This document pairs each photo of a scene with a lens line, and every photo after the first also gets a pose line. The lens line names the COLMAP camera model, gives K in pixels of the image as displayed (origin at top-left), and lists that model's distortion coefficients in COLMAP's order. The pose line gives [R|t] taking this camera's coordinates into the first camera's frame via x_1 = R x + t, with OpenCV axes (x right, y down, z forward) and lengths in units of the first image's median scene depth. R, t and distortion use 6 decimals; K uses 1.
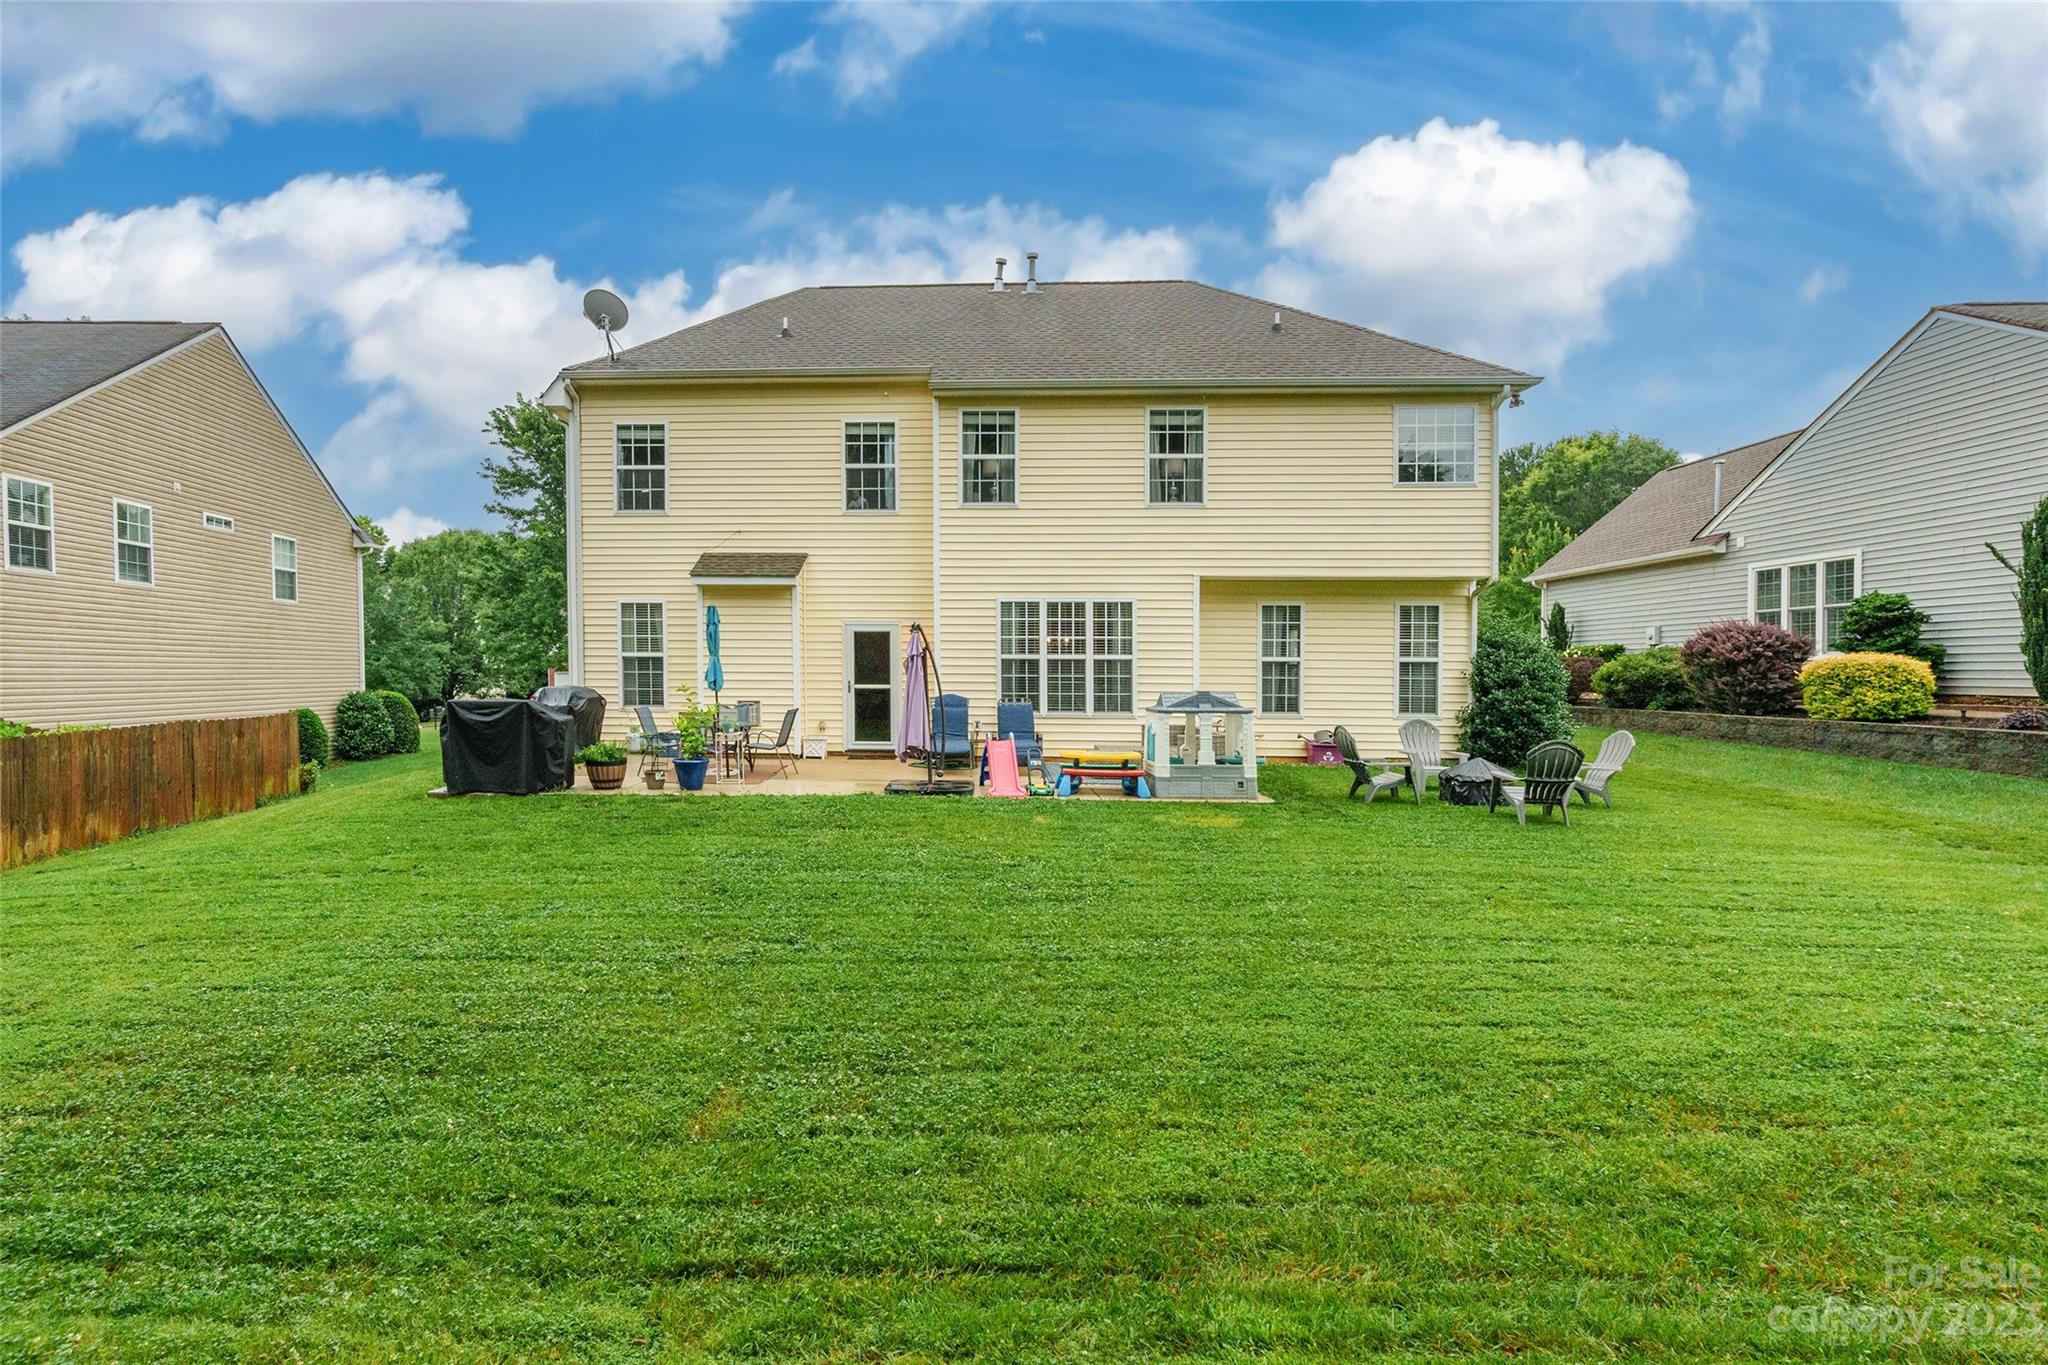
lens RADIAL K [[942.2, 0, 1024.0], [0, 942.2, 689.3], [0, 0, 1]] dist [-0.011342, 0.001159]
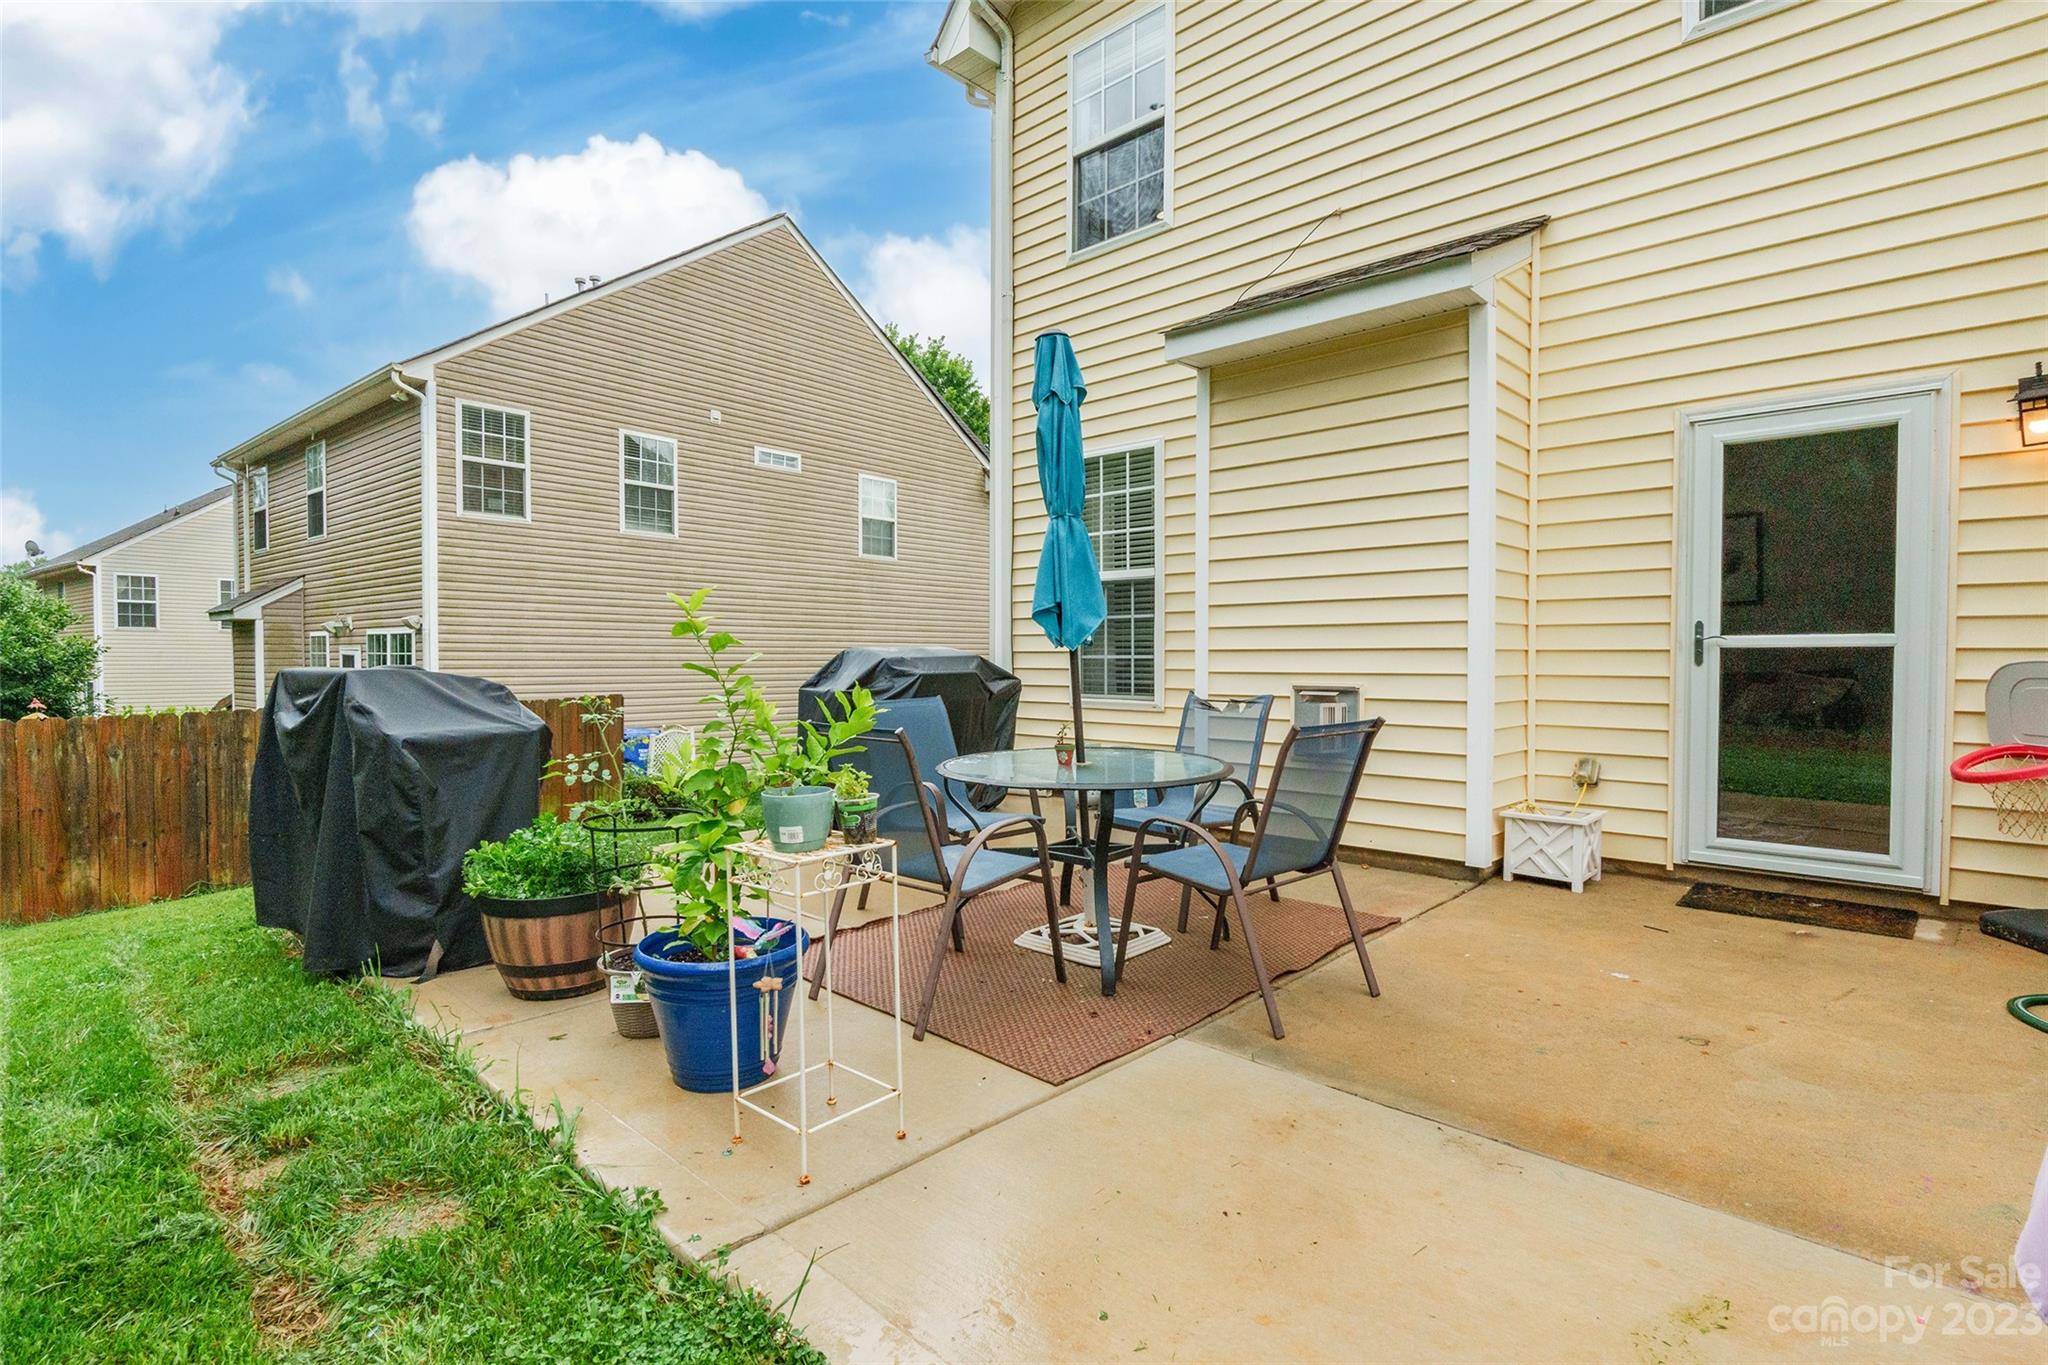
lens RADIAL K [[942.2, 0, 1028.4], [0, 942.2, 702.3], [0, 0, 1]] dist [-0.011342, 0.001159]
pose [[0.652545, 0.024345, -0.757359, -0.106930], [-0.007336, 0.999640, 0.025812, 0.009649], [0.757715, -0.011287, 0.652488, 0.689776]]
